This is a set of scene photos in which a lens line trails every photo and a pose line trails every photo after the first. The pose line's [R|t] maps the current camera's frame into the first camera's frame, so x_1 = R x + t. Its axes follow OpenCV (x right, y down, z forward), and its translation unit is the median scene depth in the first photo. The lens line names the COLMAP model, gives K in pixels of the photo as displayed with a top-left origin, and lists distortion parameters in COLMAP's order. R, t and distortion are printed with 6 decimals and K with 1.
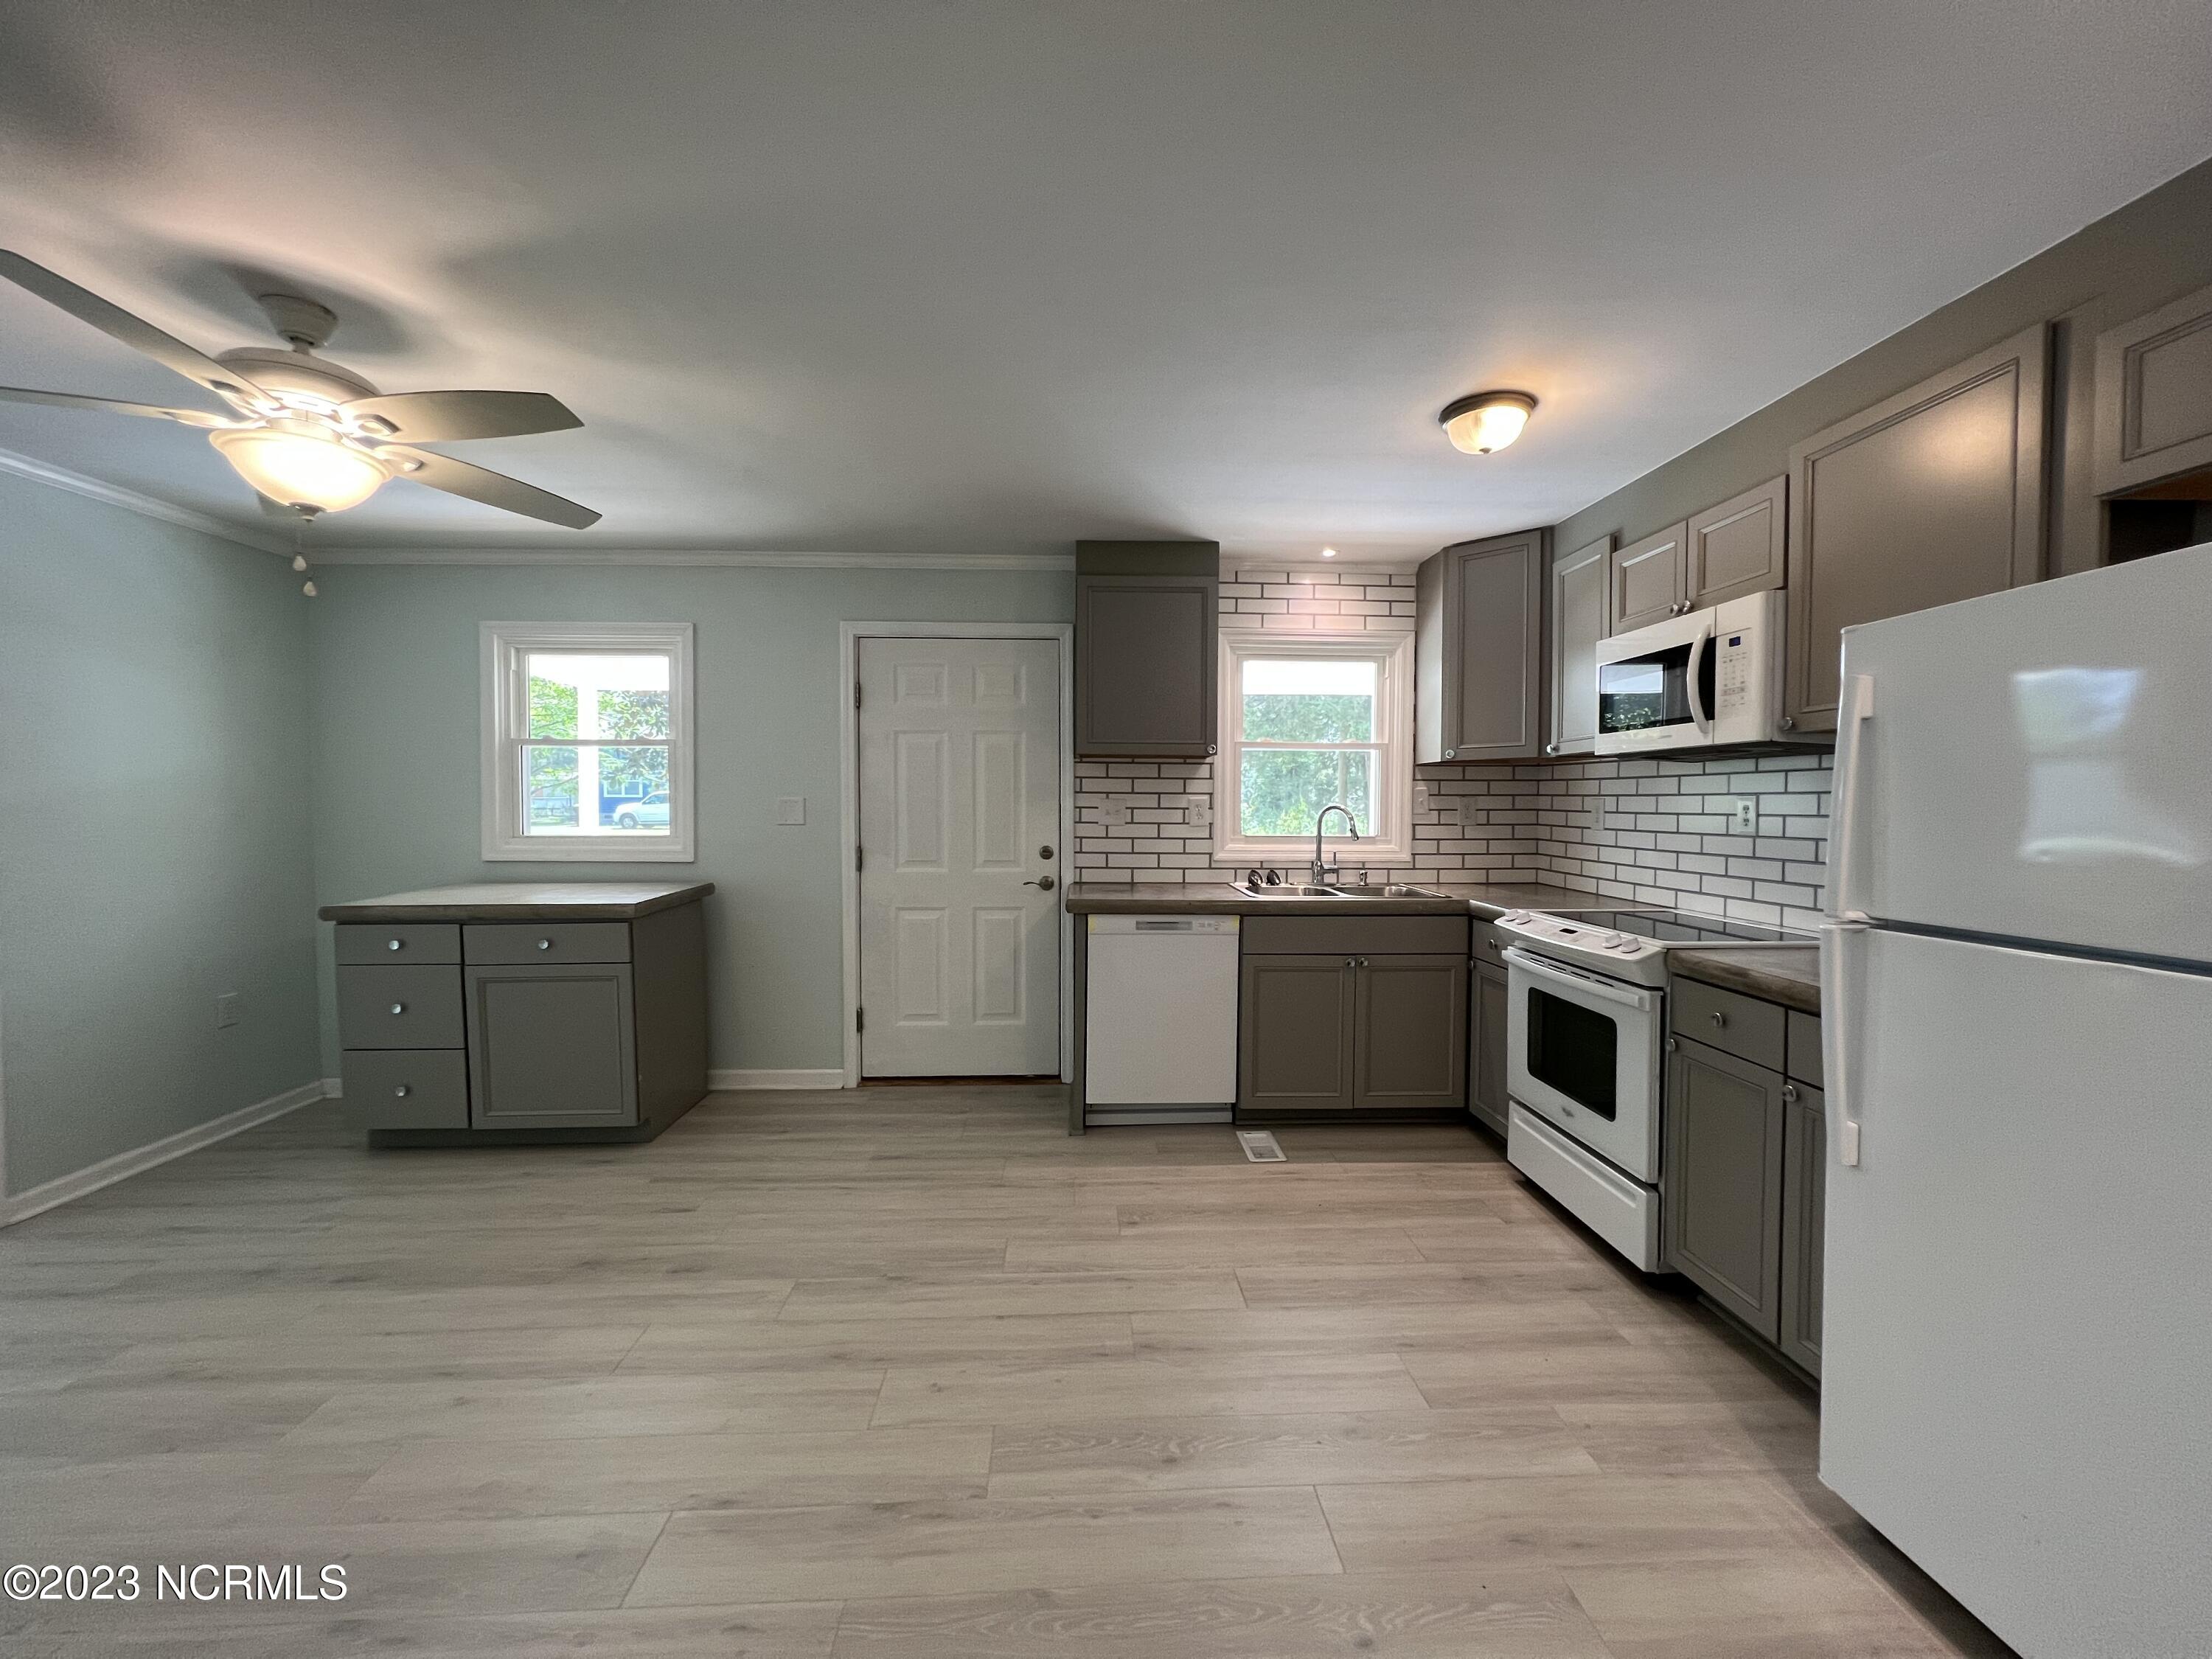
lens RADIAL K [[883.5, 0, 1109.5], [0, 883.5, 832.5], [0, 0, 1]] dist [-0.001919, 0.001213]
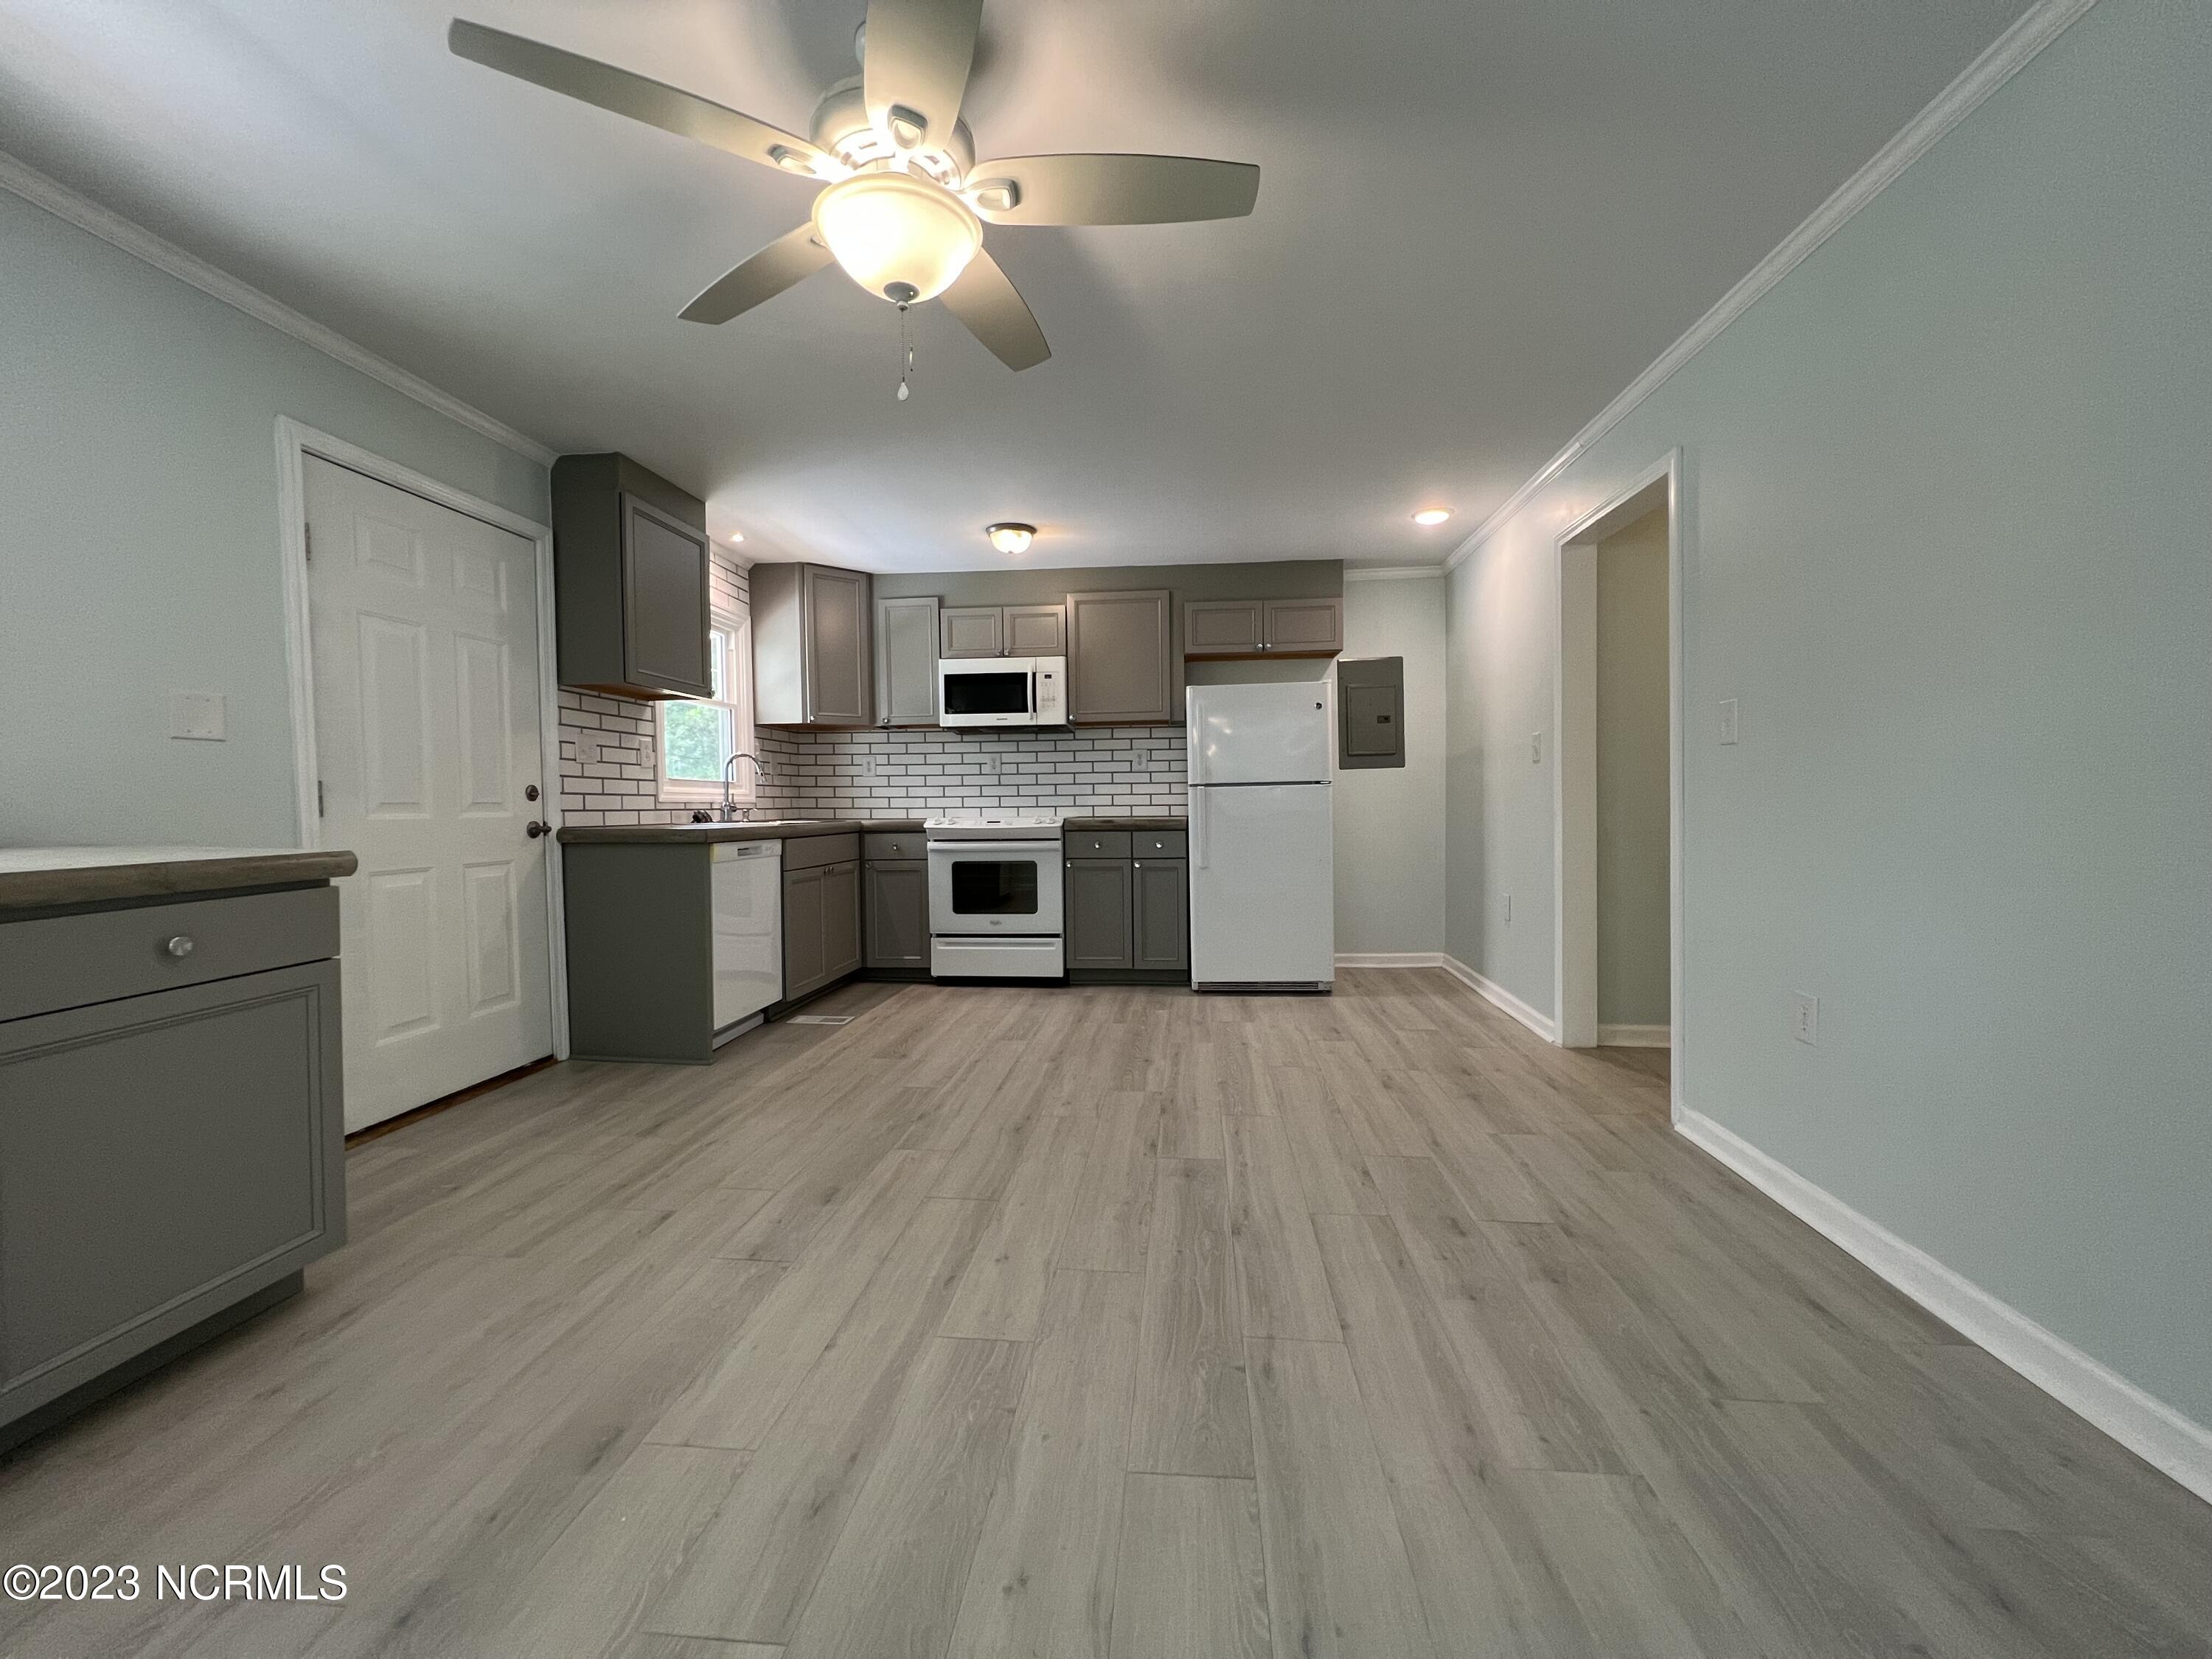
lens RADIAL K [[883.5, 0, 1109.5], [0, 883.5, 832.5], [0, 0, 1]] dist [-0.001919, 0.001213]
pose [[0.137836, -0.037392, 0.989749, -0.960810], [0.043700, 0.998544, 0.031638, 0.067007], [-0.989491, 0.038891, 0.139269, 0.399223]]
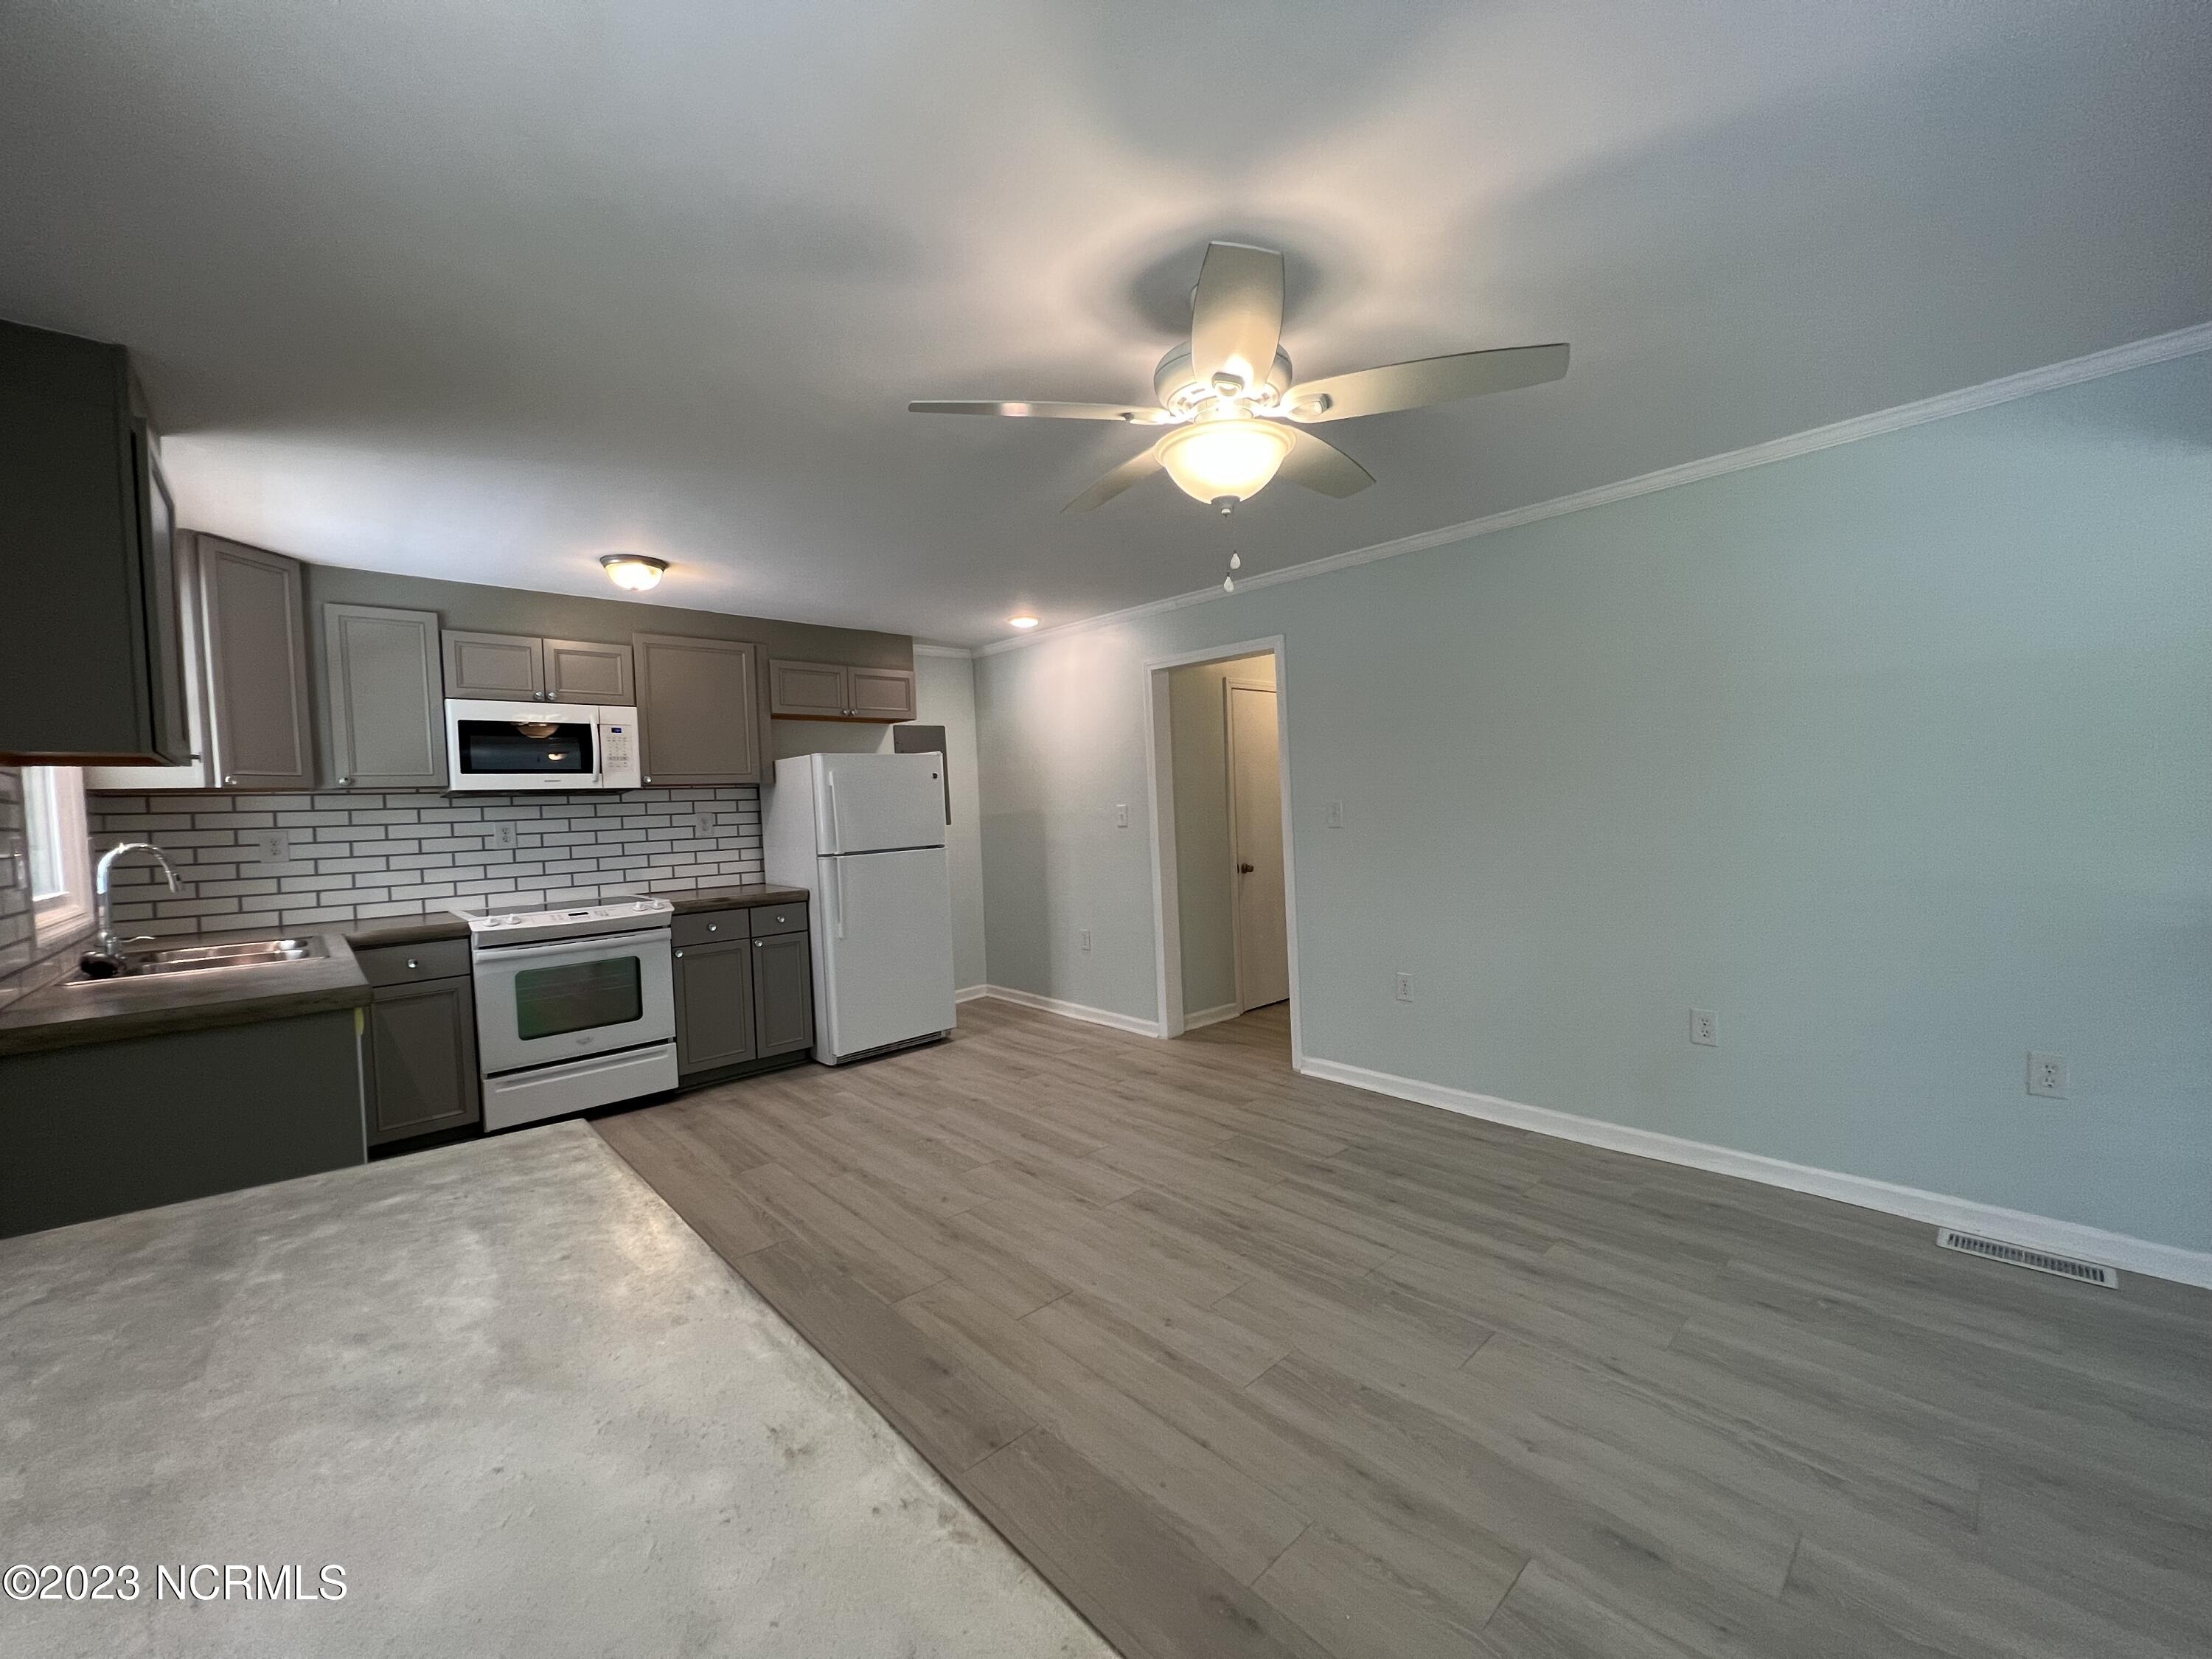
lens RADIAL K [[883.5, 0, 1109.5], [0, 883.5, 832.5], [0, 0, 1]] dist [-0.001919, 0.001213]
pose [[-0.650588, -0.002724, 0.759426, -0.873647], [0.061425, 0.996528, 0.056196, -0.036866], [-0.756943, 0.083208, -0.648162, 0.981480]]
